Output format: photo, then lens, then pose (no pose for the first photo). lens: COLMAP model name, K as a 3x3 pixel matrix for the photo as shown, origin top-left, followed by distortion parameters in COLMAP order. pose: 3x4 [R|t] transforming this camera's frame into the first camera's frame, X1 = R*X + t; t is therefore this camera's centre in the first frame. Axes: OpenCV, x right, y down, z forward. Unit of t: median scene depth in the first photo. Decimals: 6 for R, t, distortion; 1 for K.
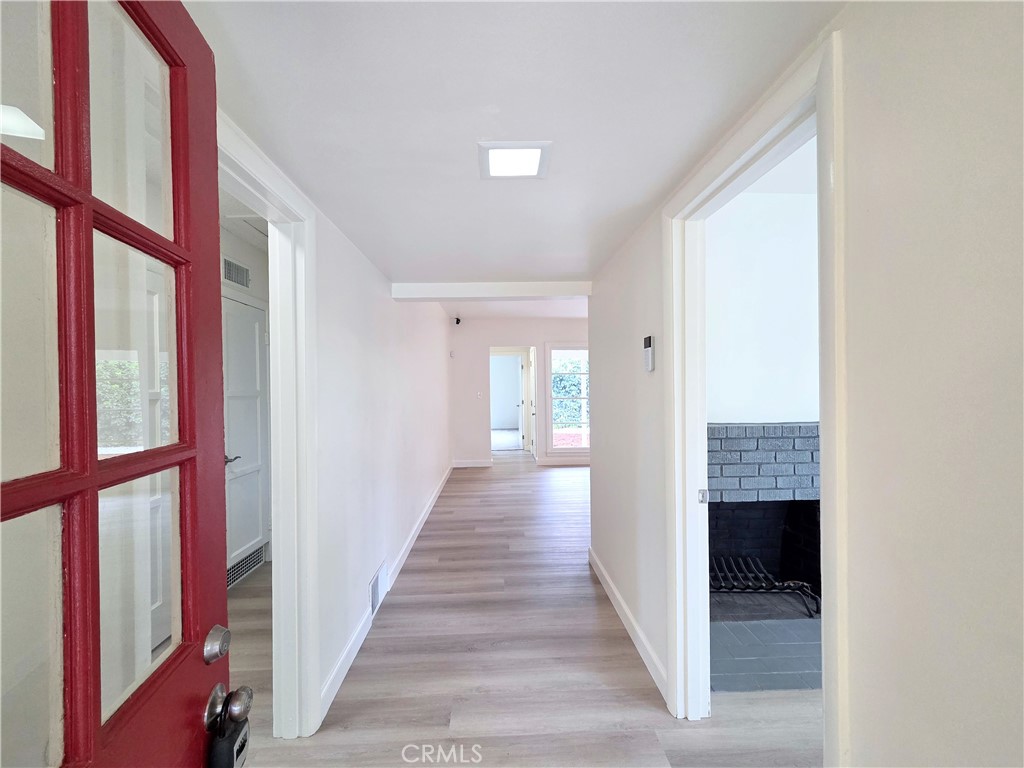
lens RADIAL K [[422.4, 0, 508.1], [0, 422.4, 386.5], [0, 0, 1]] dist [0.000029, 0.000257]
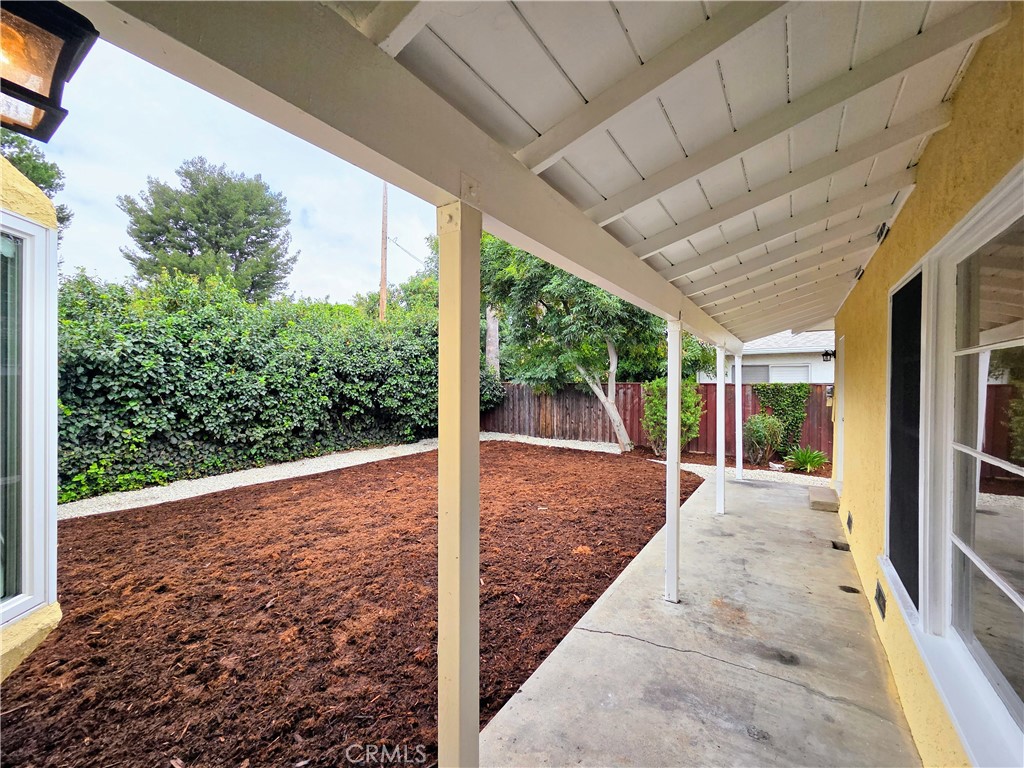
lens RADIAL K [[421.1, 0, 510.4], [0, 421.1, 387.0], [0, 0, 1]] dist [0.000767, 0.000405]
pose [[0.588441, 0.005826, 0.808519, 0.078806], [-0.007581, 0.999970, -0.001688, -0.009490], [-0.808504, -0.005136, 0.588468, 0.932117]]
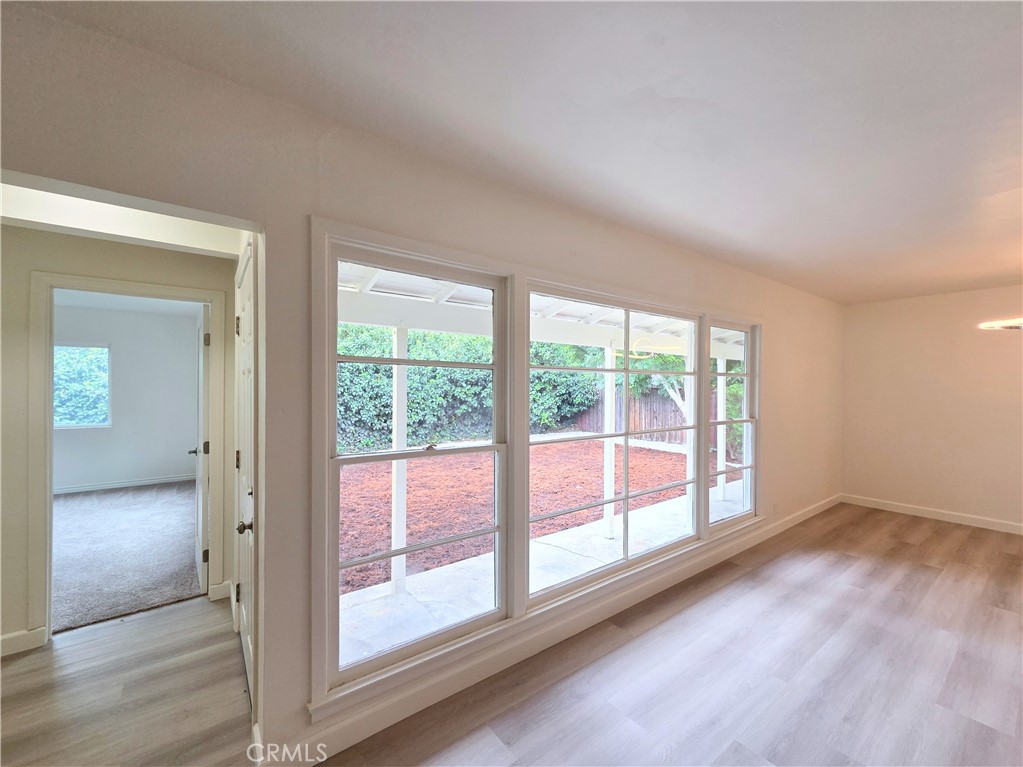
lens RADIAL K [[422.0, 0, 507.6], [0, 422.0, 386.0], [0, 0, 1]] dist [0.000029, 0.000257]
pose [[0.817376, 0.016829, 0.575858, 0.038440], [-0.014363, 0.999858, -0.008832, -0.012462], [-0.575925, -0.001052, 0.817502, 0.647427]]
